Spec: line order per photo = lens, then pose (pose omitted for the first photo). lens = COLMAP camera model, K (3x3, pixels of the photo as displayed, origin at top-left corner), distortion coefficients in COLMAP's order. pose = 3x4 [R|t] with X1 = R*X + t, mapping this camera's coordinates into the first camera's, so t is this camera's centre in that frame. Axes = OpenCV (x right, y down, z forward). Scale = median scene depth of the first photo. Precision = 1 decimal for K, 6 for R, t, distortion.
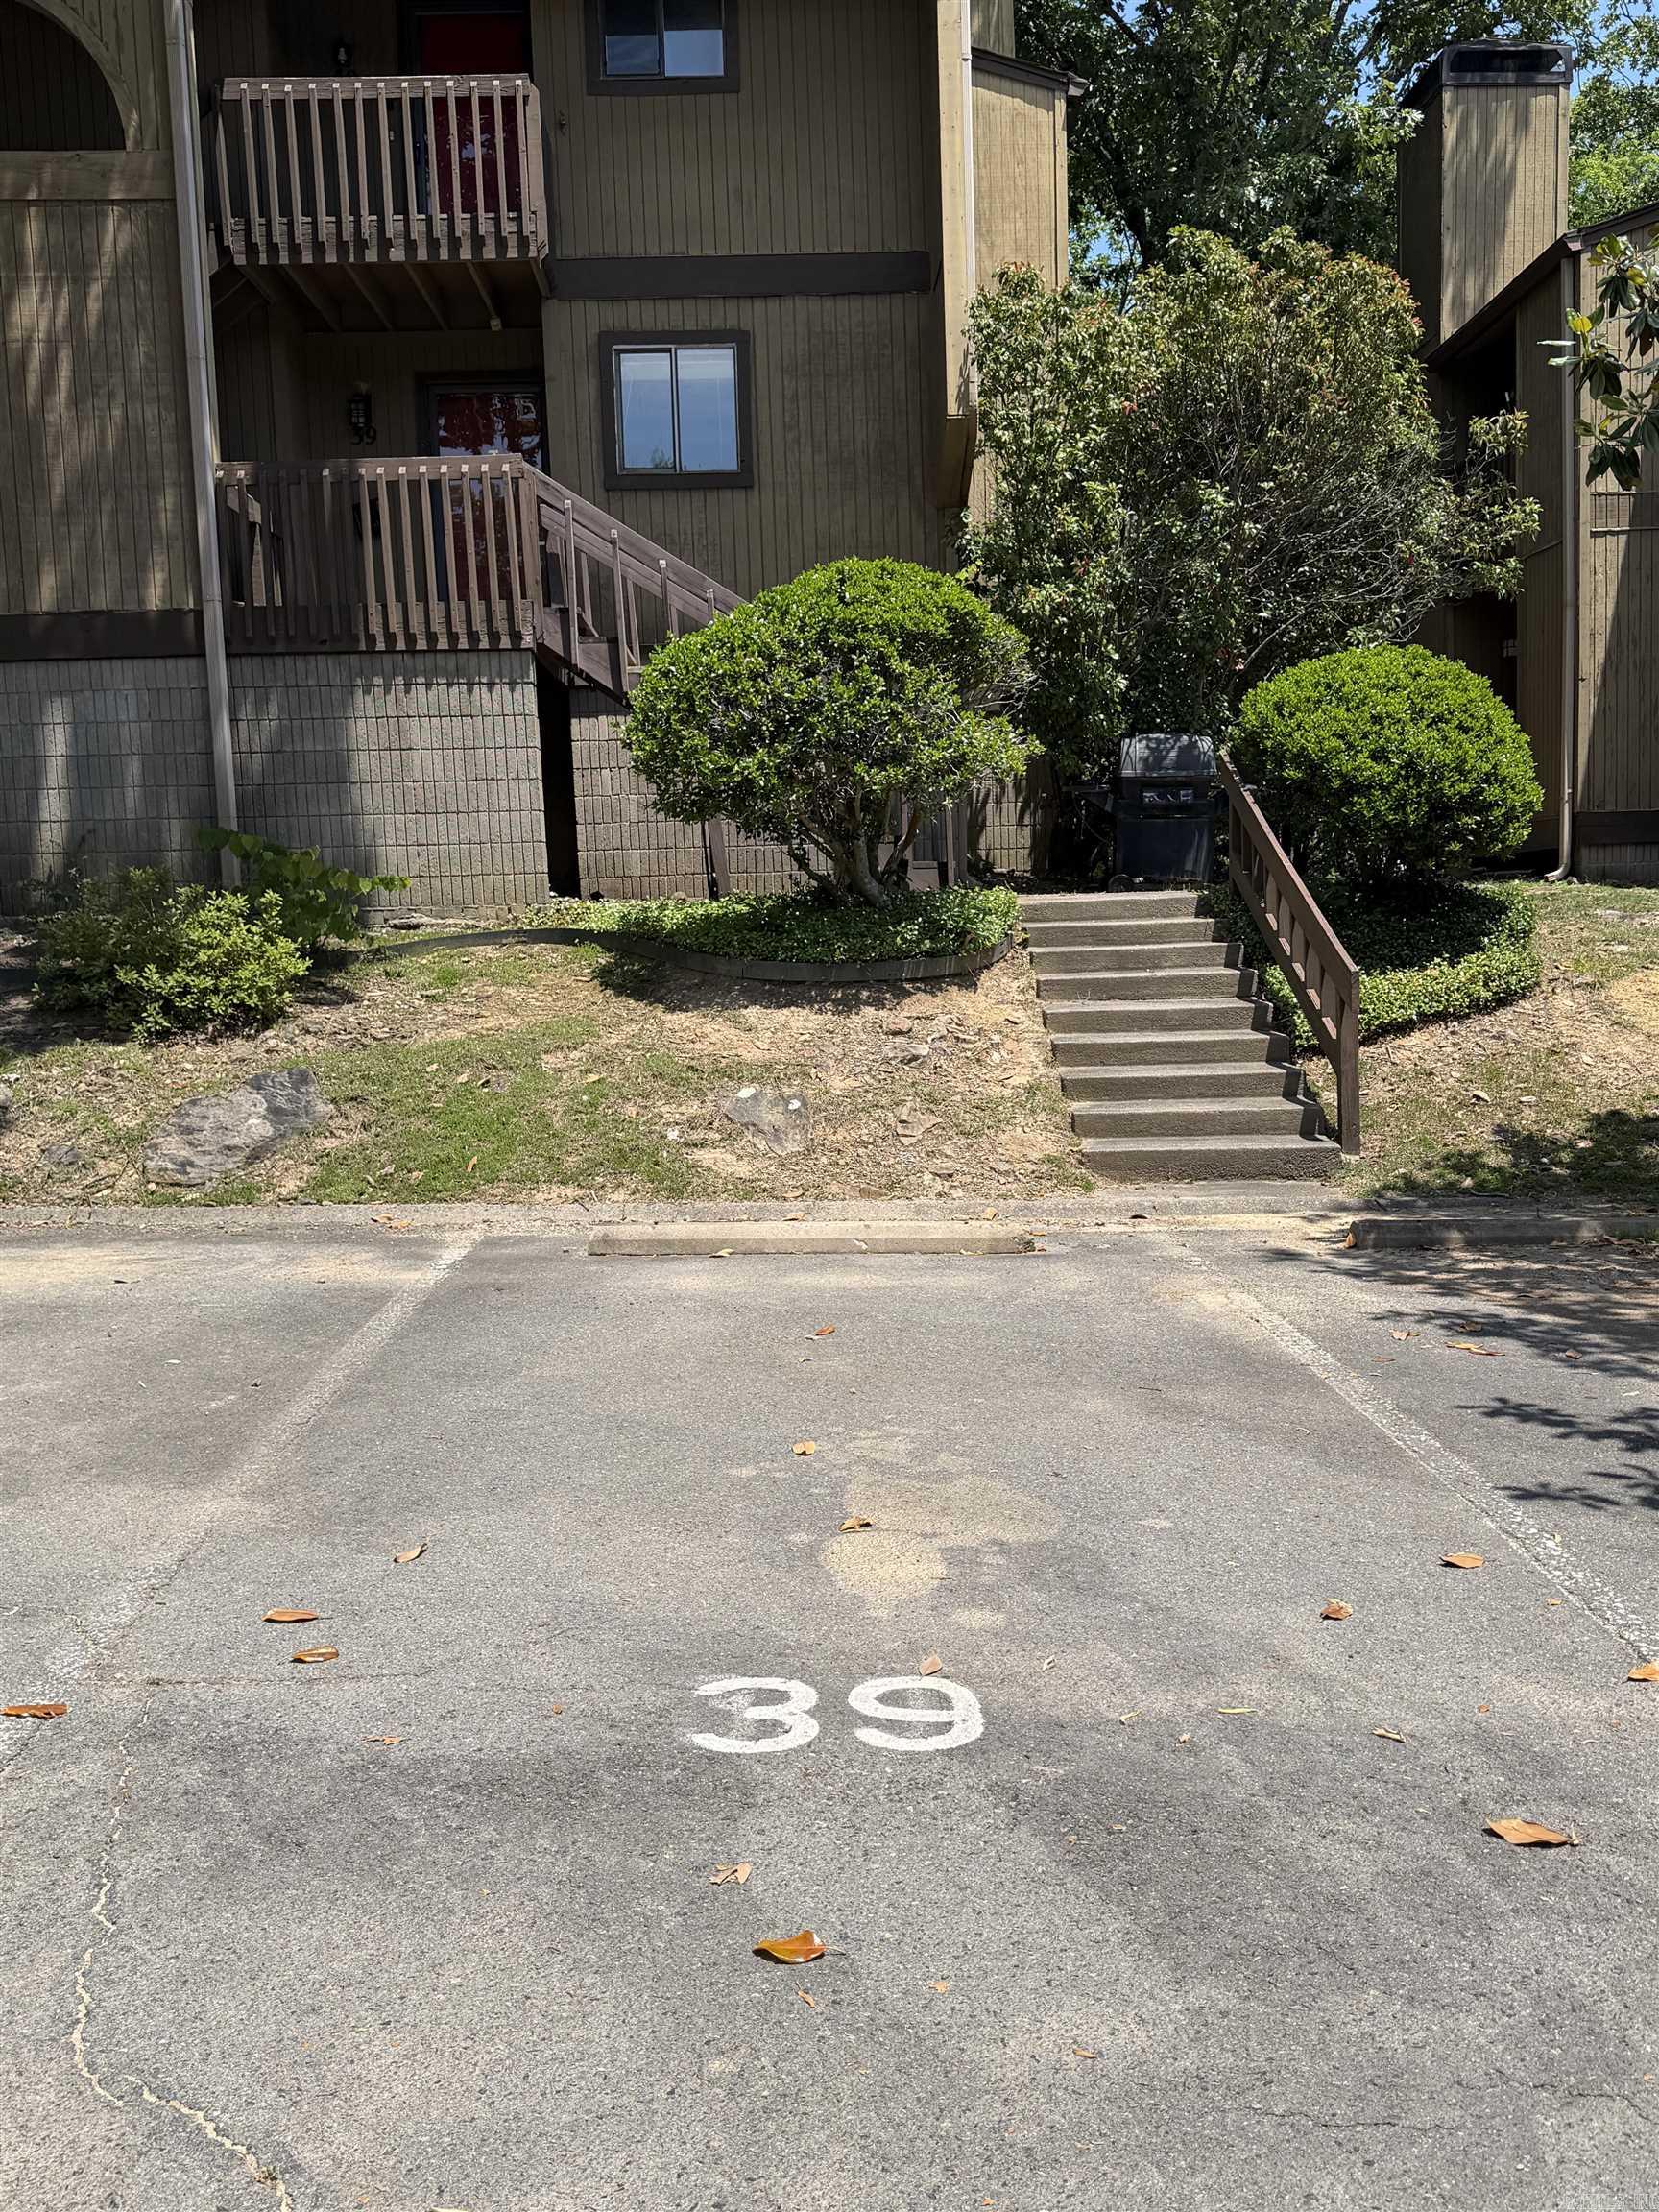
lens RADIAL K [[2000.9, 0, 810.2], [0, 2000.9, 1127.9], [0, 0, 1]] dist [0.098484, -0.176635]
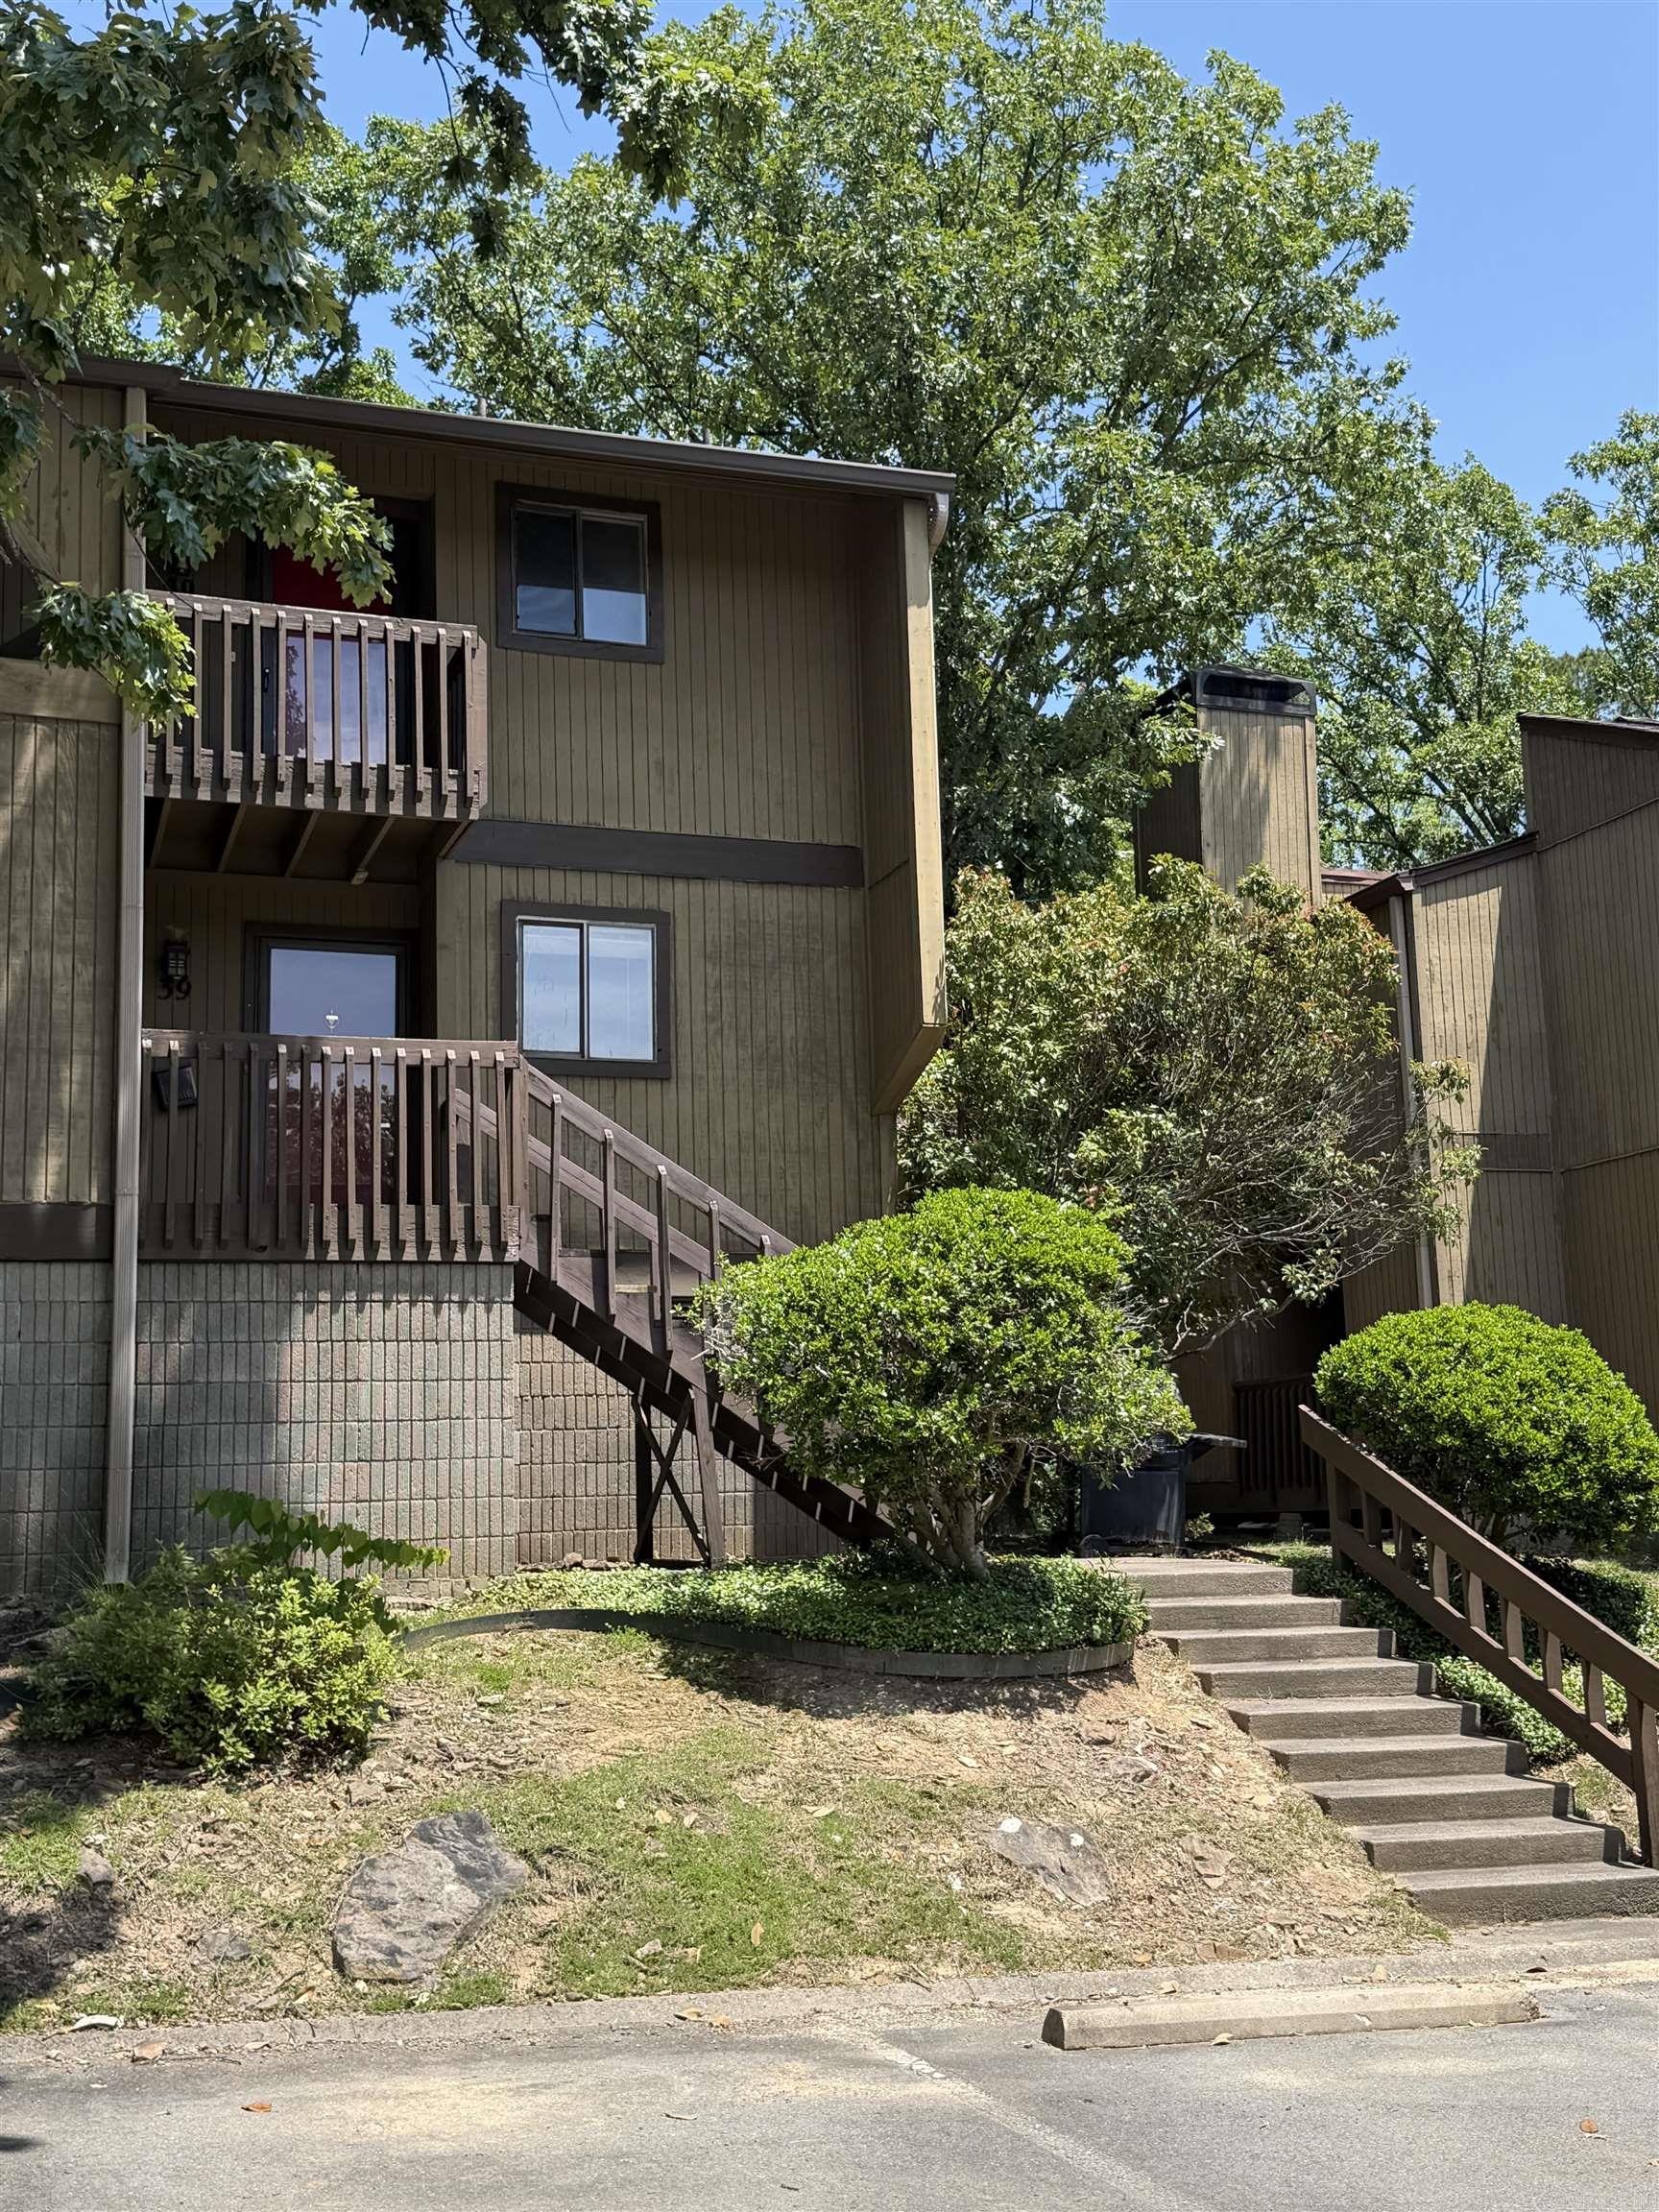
lens RADIAL K [[2543.9, 0, 828.6], [0, 2543.9, 1101.3], [0, 0, 1]] dist [0.128158, 0.000000]
pose [[0.948436, 0.057236, 0.311757, -0.347564], [0.029758, 0.963139, -0.267354, -0.018233], [-0.315568, 0.262846, 0.911772, -0.012642]]
